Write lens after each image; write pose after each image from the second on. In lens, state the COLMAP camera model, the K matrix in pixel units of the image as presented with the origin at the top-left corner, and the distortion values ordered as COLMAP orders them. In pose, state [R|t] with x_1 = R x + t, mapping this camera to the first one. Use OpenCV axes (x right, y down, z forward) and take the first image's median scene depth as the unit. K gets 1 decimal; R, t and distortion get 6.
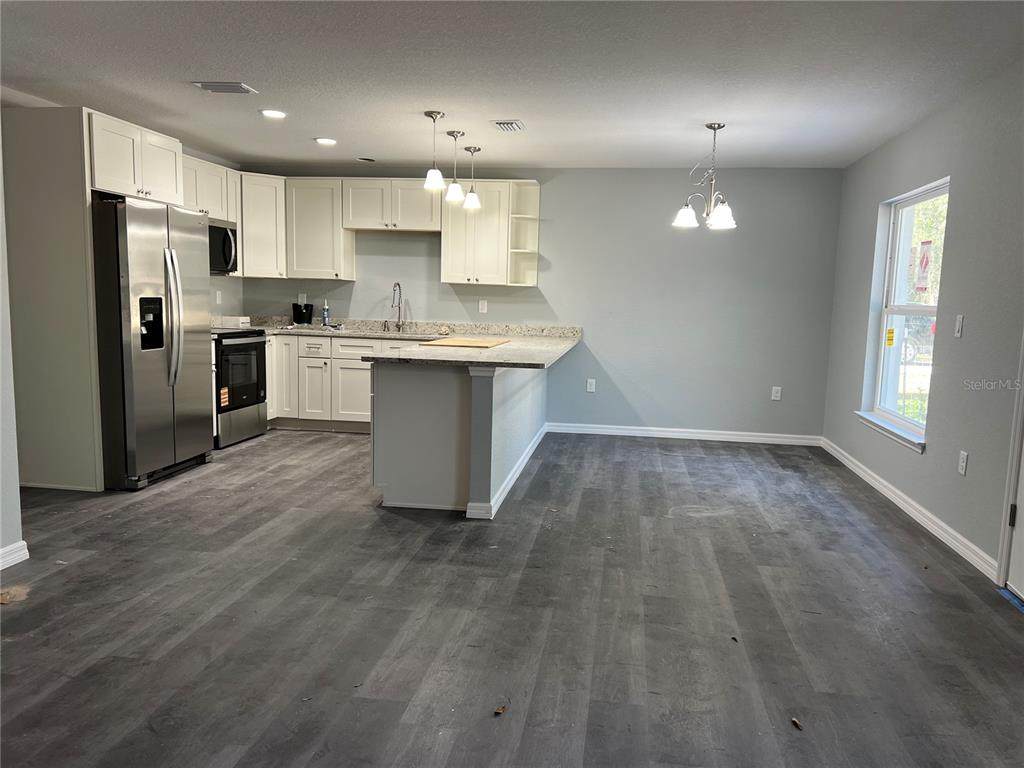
lens RADIAL K [[767.2, 0, 518.4], [0, 767.2, 388.4], [0, 0, 1]] dist [0.090604, -0.134413]
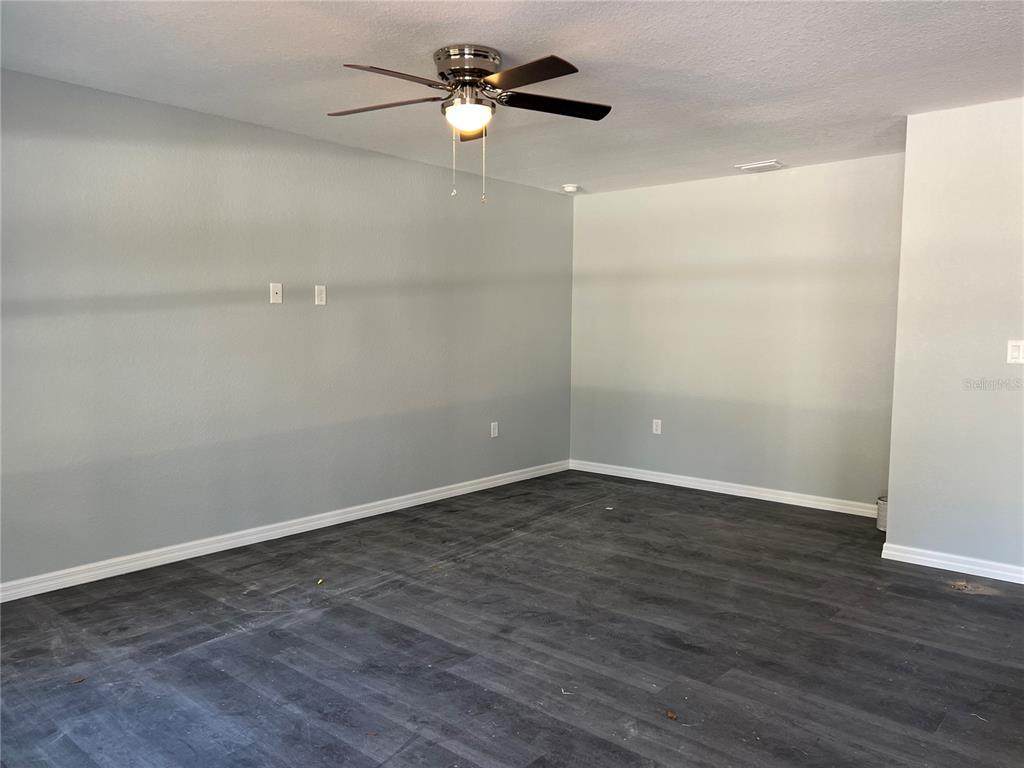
lens RADIAL K [[770.8, 0, 515.4], [0, 770.8, 392.4], [0, 0, 1]] dist [0.002029, -0.001468]
pose [[-0.539818, 0.046527, -0.840495, 0.424753], [-0.122077, 0.983589, 0.132854, -0.064218], [0.832883, 0.174321, -0.525279, 0.561830]]
